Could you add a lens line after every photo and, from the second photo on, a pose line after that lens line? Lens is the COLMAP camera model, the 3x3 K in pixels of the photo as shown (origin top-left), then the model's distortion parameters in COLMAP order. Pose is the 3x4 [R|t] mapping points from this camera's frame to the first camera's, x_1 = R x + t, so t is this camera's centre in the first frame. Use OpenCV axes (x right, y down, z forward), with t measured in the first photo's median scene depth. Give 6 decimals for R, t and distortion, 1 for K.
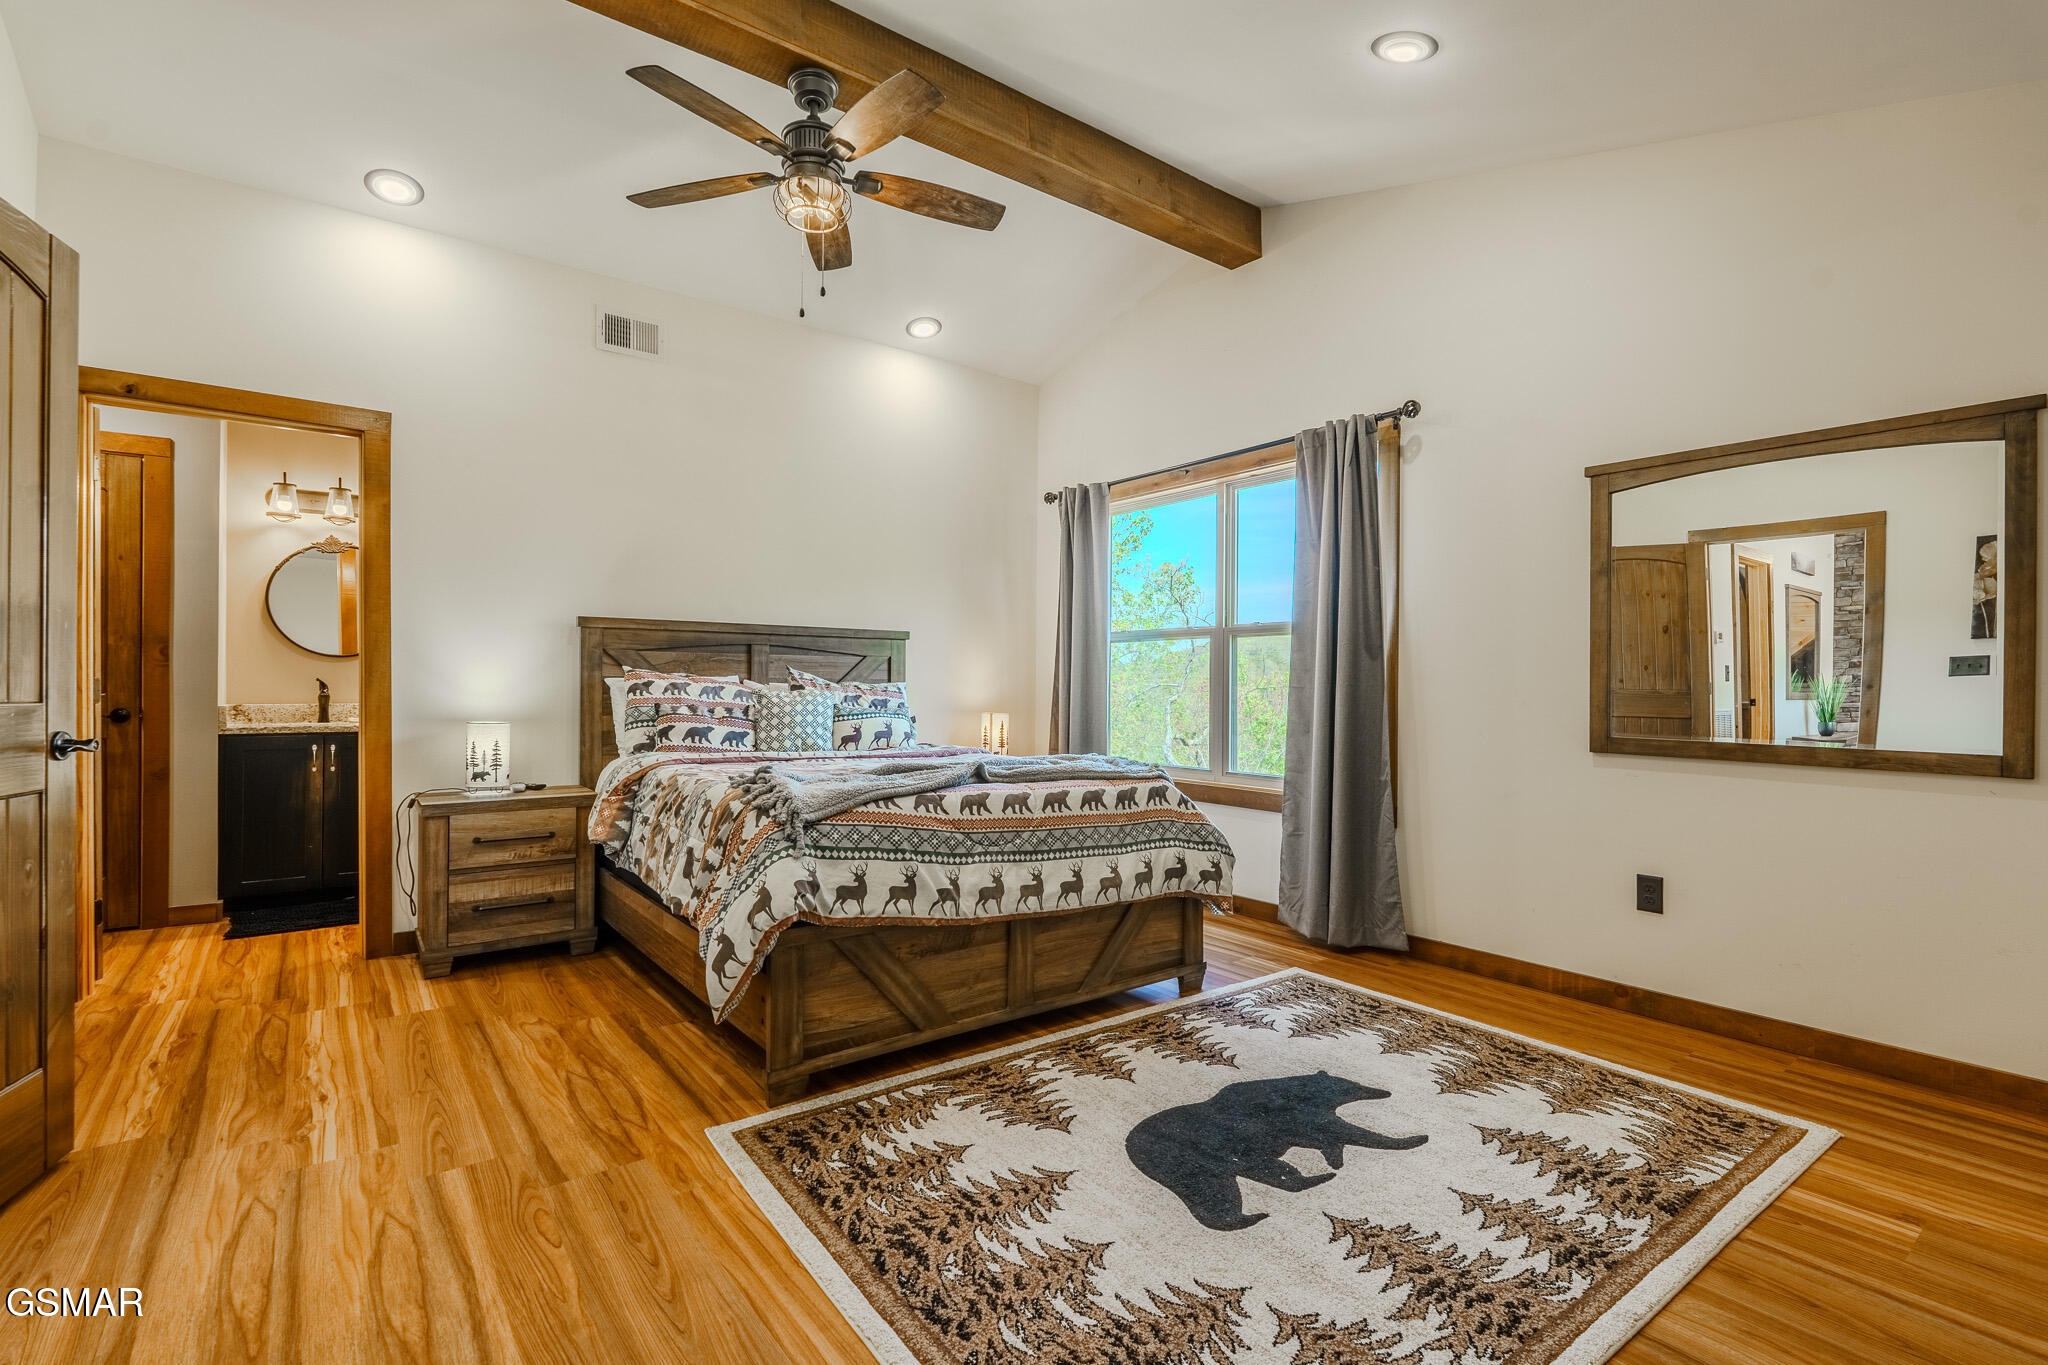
lens RADIAL K [[926.3, 0, 1030.8], [0, 926.3, 682.6], [0, 0, 1]] dist [-0.008646, 0.000853]
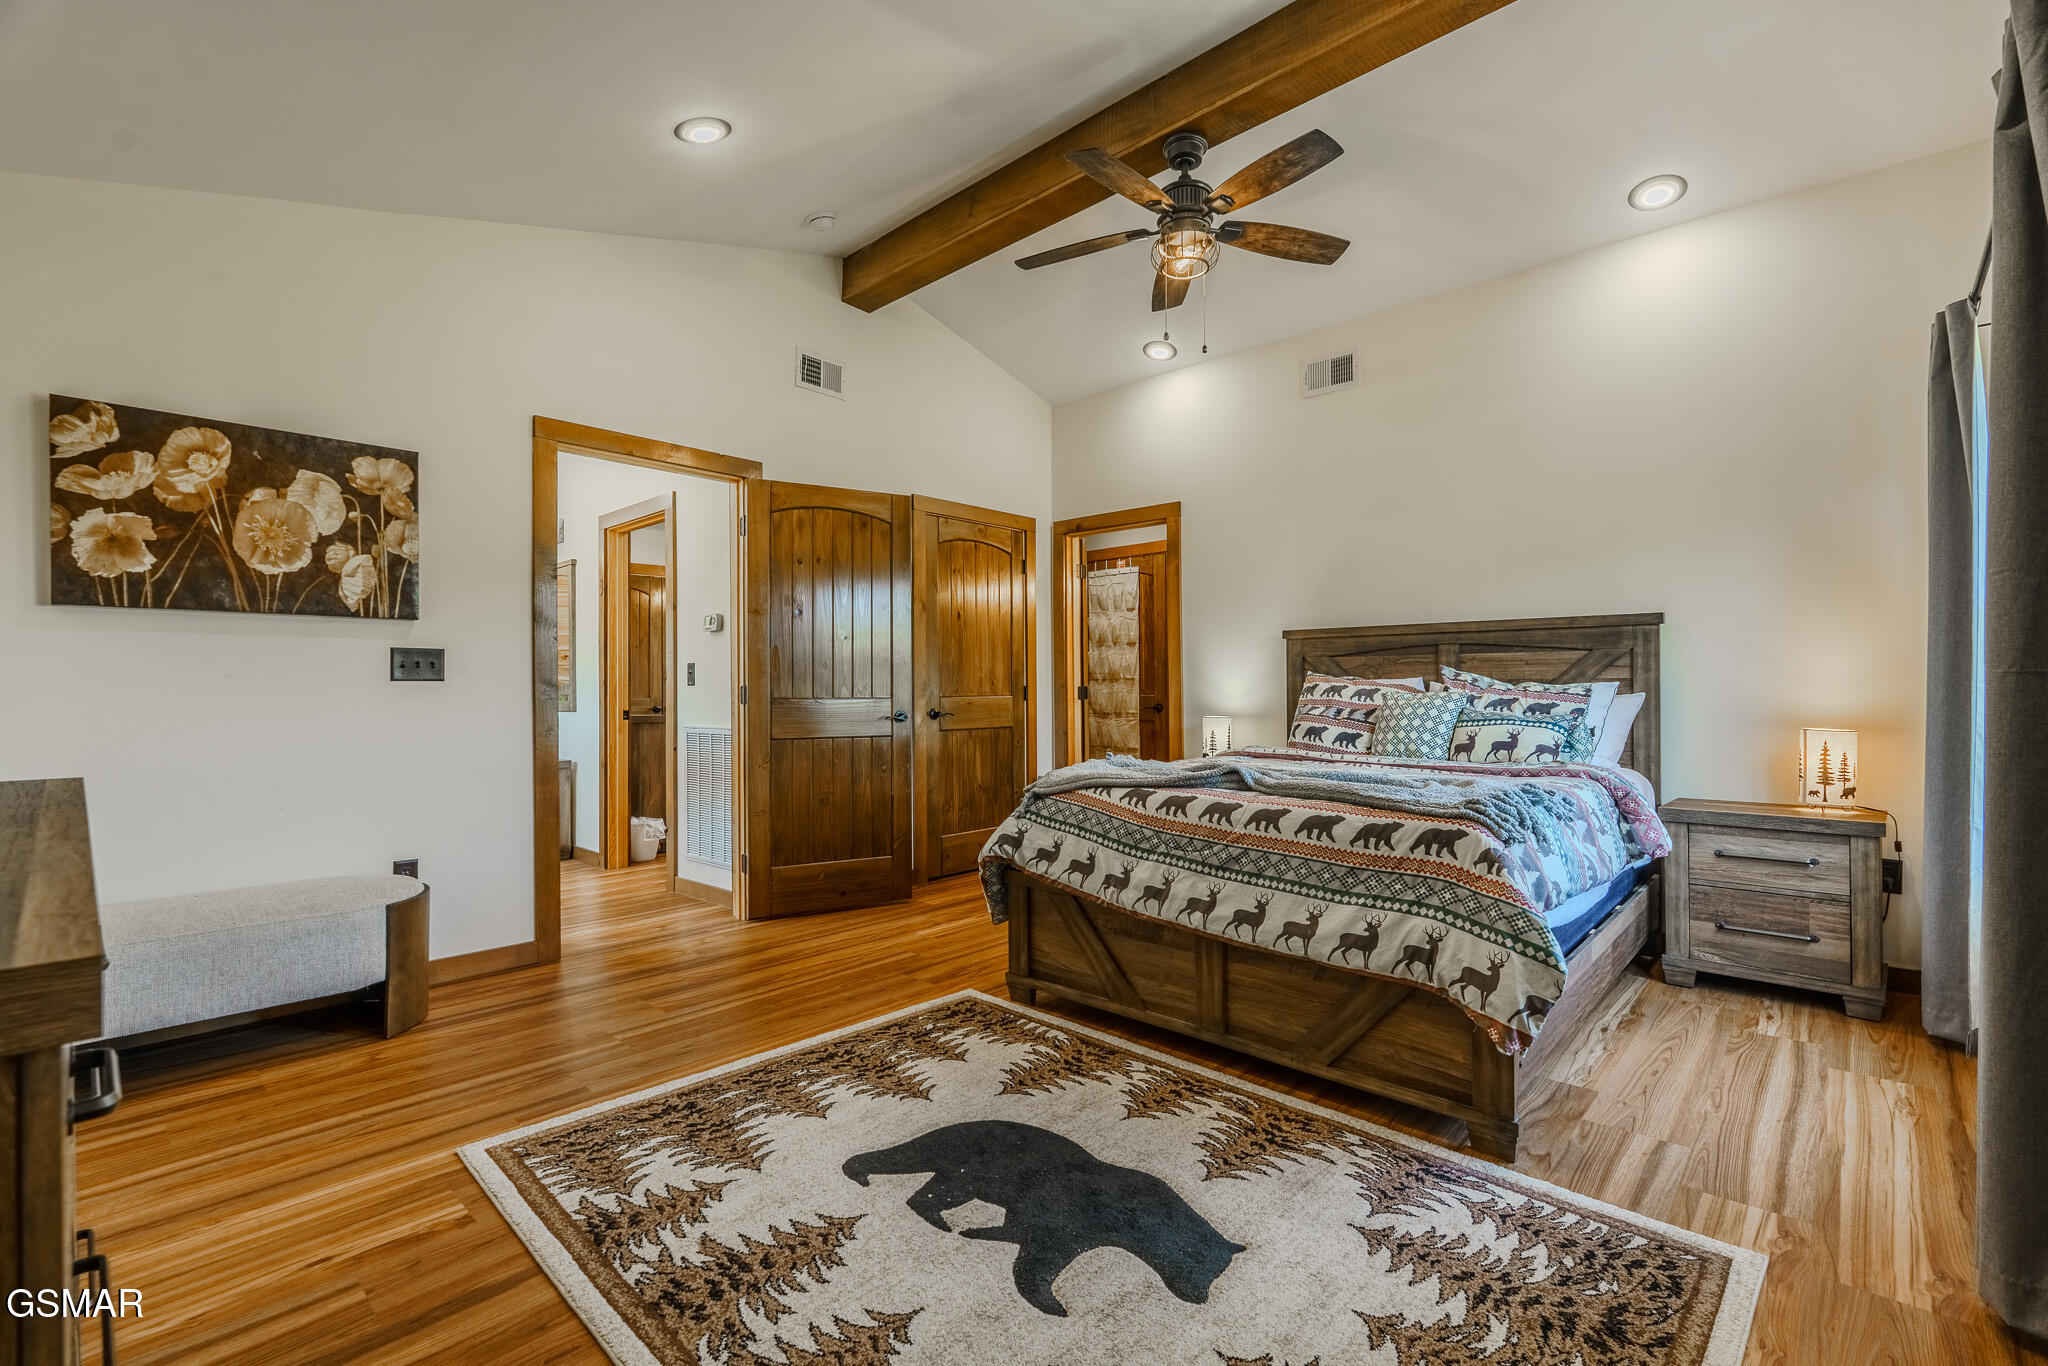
lens RADIAL K [[926.3, 0, 1032.0], [0, 926.3, 690.3], [0, 0, 1]] dist [-0.008646, 0.000853]
pose [[0.157863, -0.004877, -0.987449, 0.929131], [0.007764, 0.999963, -0.003697, 0.010399], [0.987431, -0.007083, 0.157895, 0.714186]]
